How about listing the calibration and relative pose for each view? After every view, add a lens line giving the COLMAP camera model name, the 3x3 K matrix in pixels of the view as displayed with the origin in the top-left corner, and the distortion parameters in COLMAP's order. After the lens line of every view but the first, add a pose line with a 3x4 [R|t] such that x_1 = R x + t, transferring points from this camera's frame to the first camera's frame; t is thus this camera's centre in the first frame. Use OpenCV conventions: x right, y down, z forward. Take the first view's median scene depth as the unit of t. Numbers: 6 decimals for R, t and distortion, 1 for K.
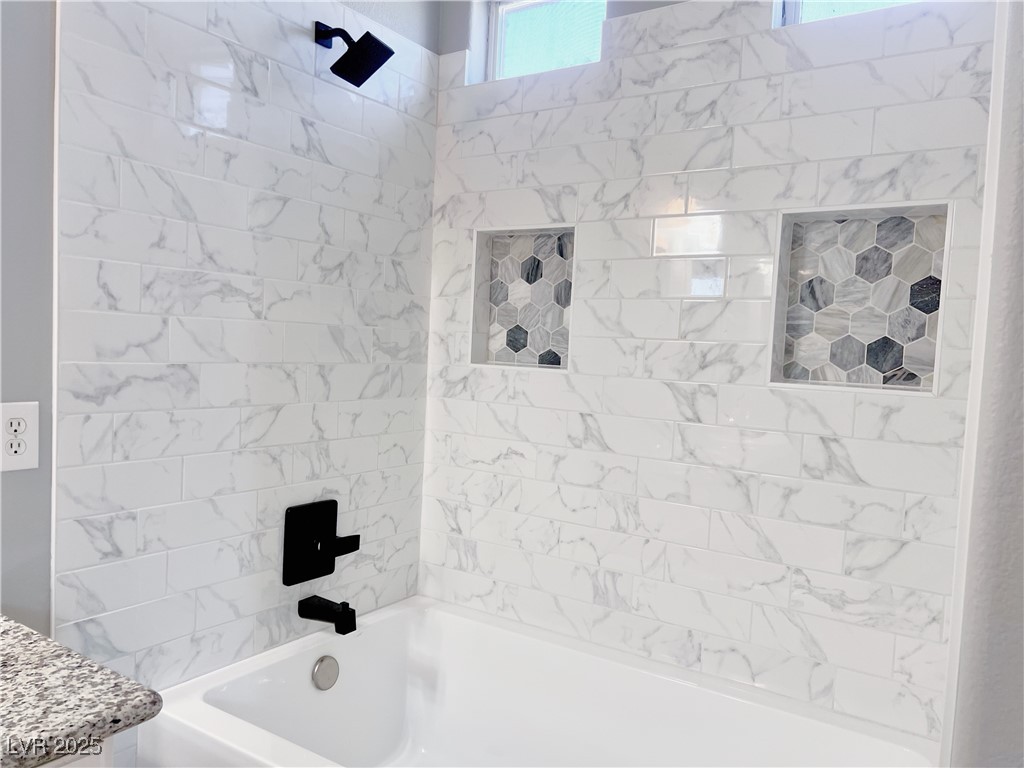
lens RADIAL K [[769.3, 0, 514.3], [0, 769.3, 392.3], [0, 0, 1]] dist [0.068315, -0.082162]
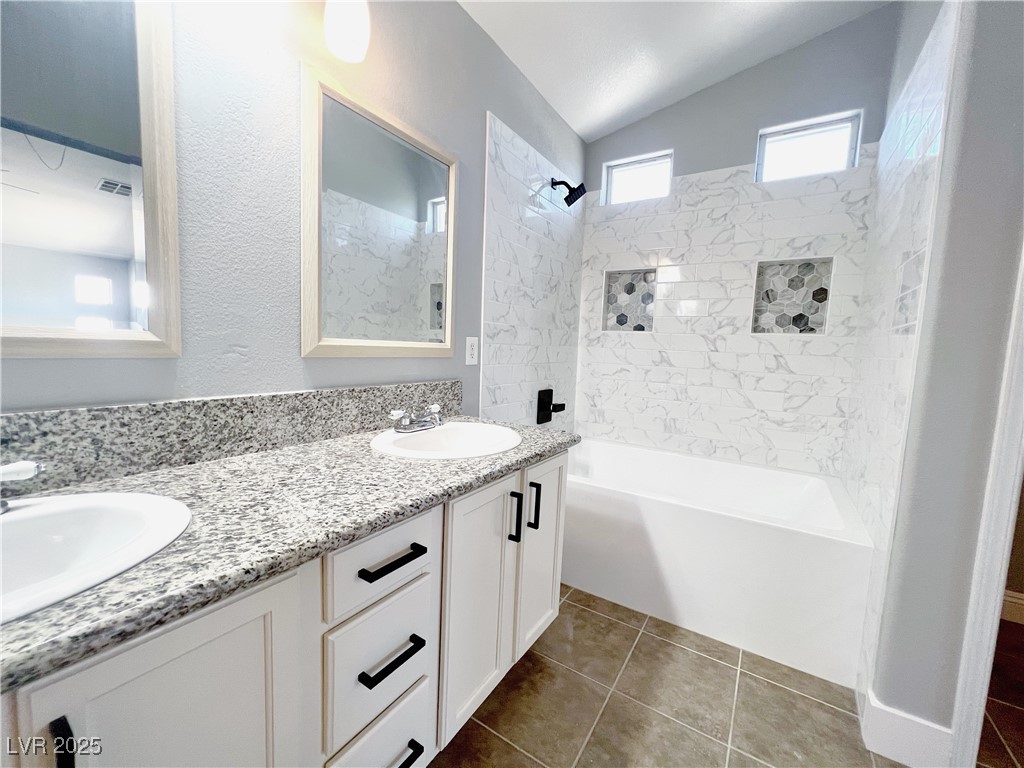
lens RADIAL K [[413.7, 0, 518.5], [0, 413.7, 386.2], [0, 0, 1]] dist [-0.001019, 0.000276]
pose [[0.999574, -0.009708, 0.027528, -0.394424], [0.008610, 0.999174, 0.039725, 0.087039], [-0.027891, -0.039471, 0.998831, -0.238779]]
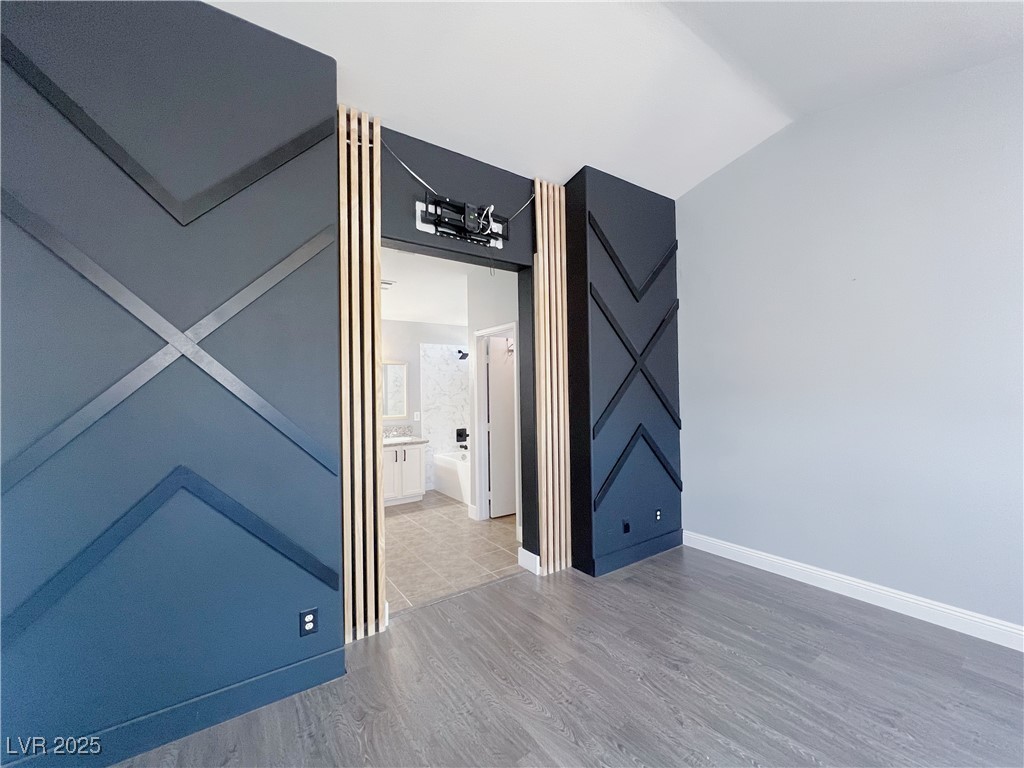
lens RADIAL K [[413.7, 0, 516.3], [0, 413.7, 384.2], [0, 0, 1]] dist [-0.001019, 0.000276]
pose [[0.920986, -0.077872, -0.381734, 1.418925], [0.043907, 0.994325, -0.096905, 0.136487], [0.387113, 0.072487, 0.919178, -1.846149]]
